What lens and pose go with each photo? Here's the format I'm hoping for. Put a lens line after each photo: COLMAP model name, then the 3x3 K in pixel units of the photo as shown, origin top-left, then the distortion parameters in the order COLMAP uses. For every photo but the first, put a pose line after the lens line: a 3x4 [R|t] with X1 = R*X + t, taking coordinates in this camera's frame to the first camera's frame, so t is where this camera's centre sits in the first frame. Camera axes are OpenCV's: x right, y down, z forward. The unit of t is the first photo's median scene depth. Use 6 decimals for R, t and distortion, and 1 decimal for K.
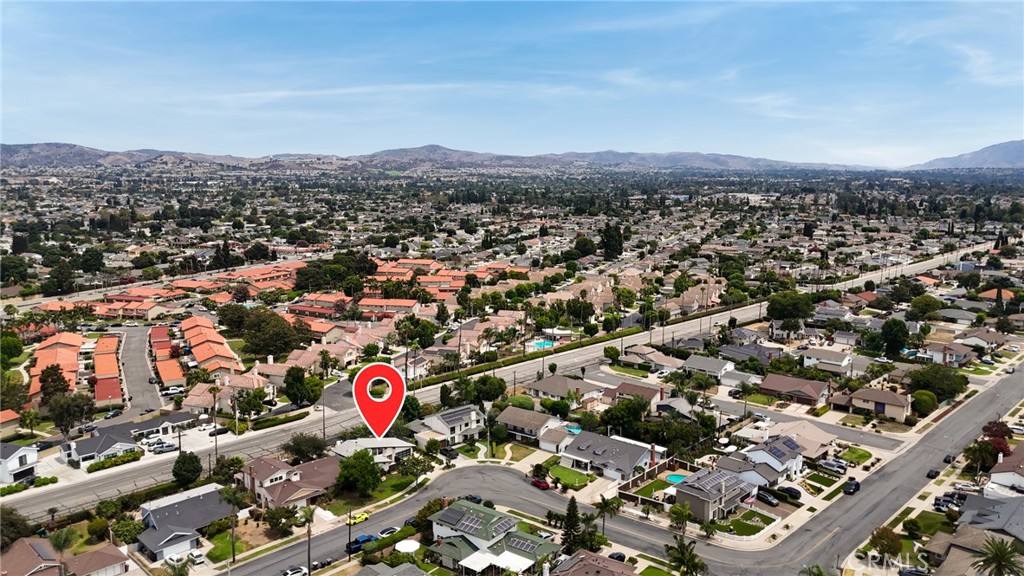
lens RADIAL K [[751.6, 0, 517.4], [0, 751.6, 290.3], [0, 0, 1]] dist [0.061310, -0.051724]
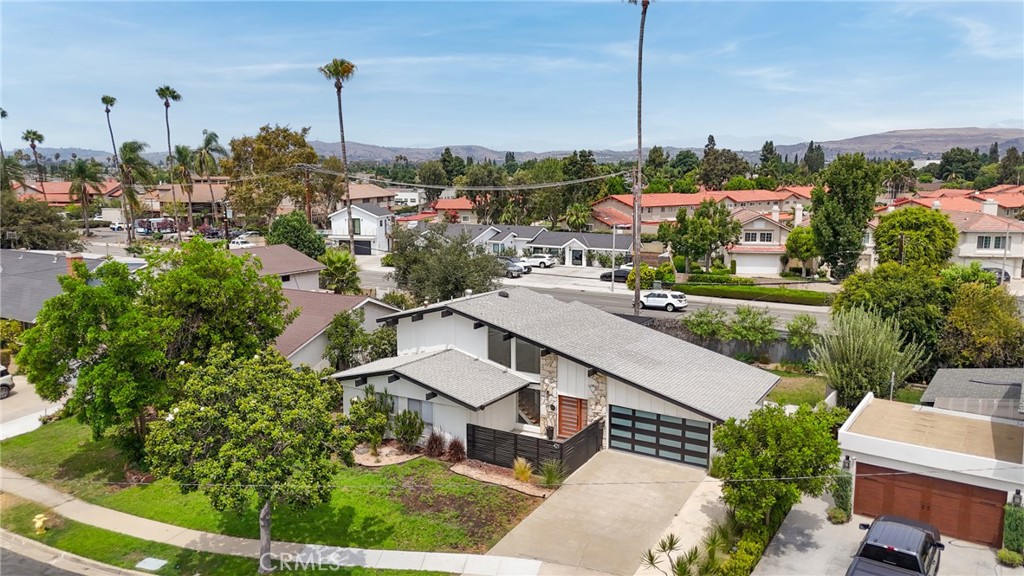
lens RADIAL K [[751.6, 0, 513.1], [0, 751.6, 289.8], [0, 0, 1]] dist [0.061310, -0.051724]
pose [[0.216189, 0.150439, -0.964692, 0.011328], [-0.150387, 0.981398, 0.119342, 0.158597], [0.964700, 0.119277, 0.234791, 0.877340]]
